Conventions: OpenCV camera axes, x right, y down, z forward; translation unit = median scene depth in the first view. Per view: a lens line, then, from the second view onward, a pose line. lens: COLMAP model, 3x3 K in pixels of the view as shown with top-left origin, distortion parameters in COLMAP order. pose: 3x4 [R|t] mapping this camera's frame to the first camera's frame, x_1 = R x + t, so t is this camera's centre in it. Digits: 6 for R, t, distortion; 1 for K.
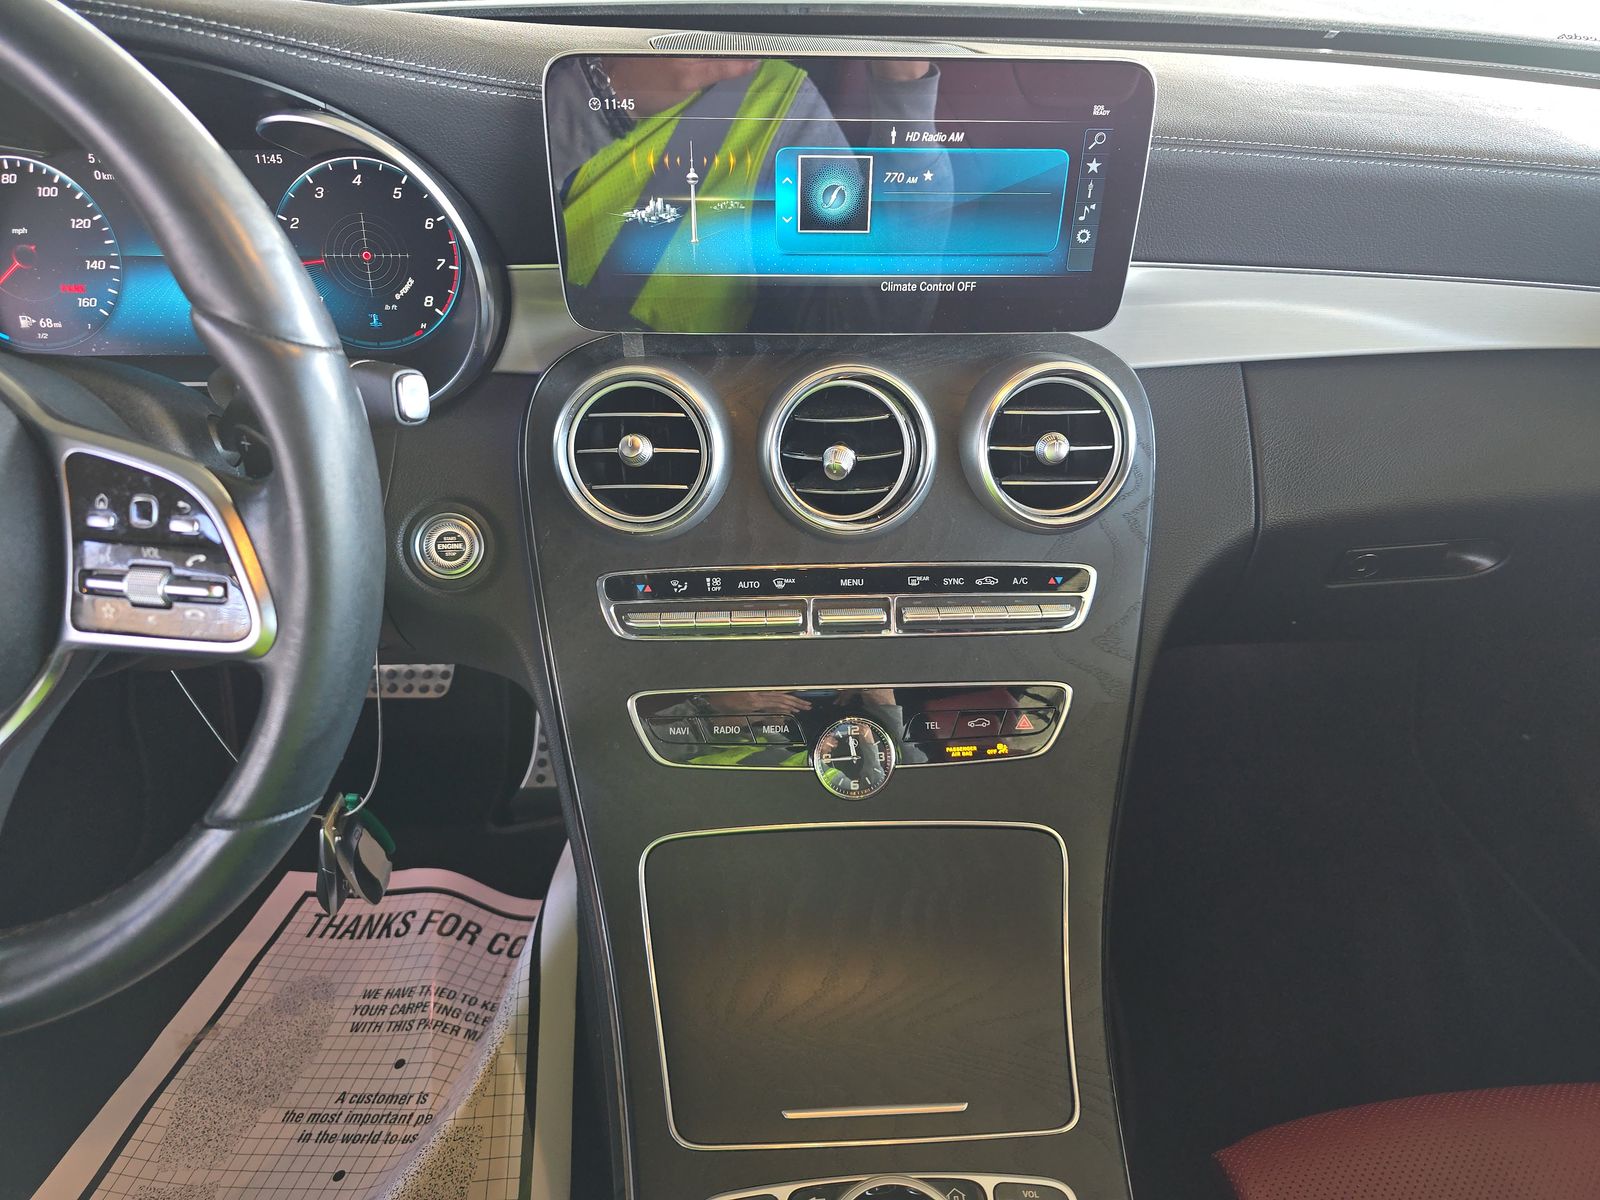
lens RADIAL K [[1056.4, 0, 805.4], [0, 1056.4, 609.3], [0, 0, 1]] dist [0.022903, -0.028022]
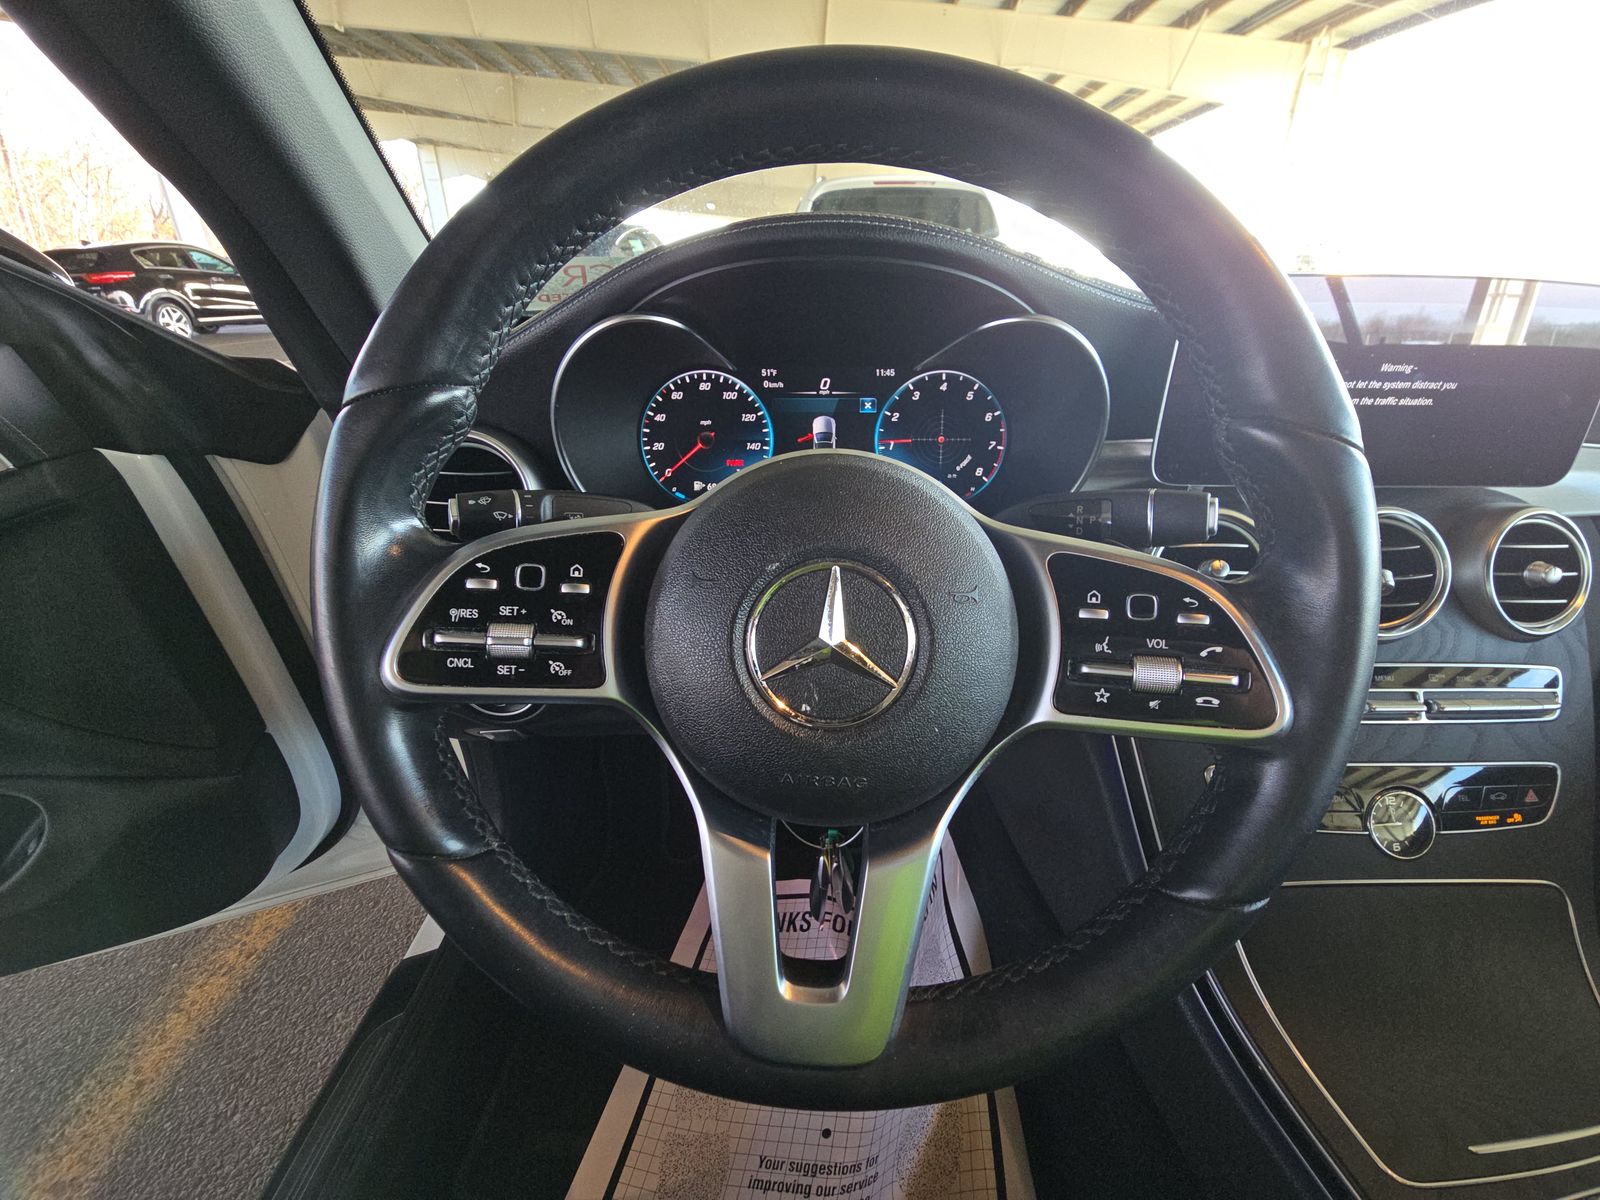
lens RADIAL K [[639.9, 0, 795.9], [0, 639.9, 614.4], [0, 0, 1]] dist [-0.009047, -0.000161]
pose [[0.998270, 0.007901, -0.058260, -0.568072], [-0.015197, 0.991930, -0.125873, 0.003377], [0.056795, 0.126540, 0.990334, 0.191191]]
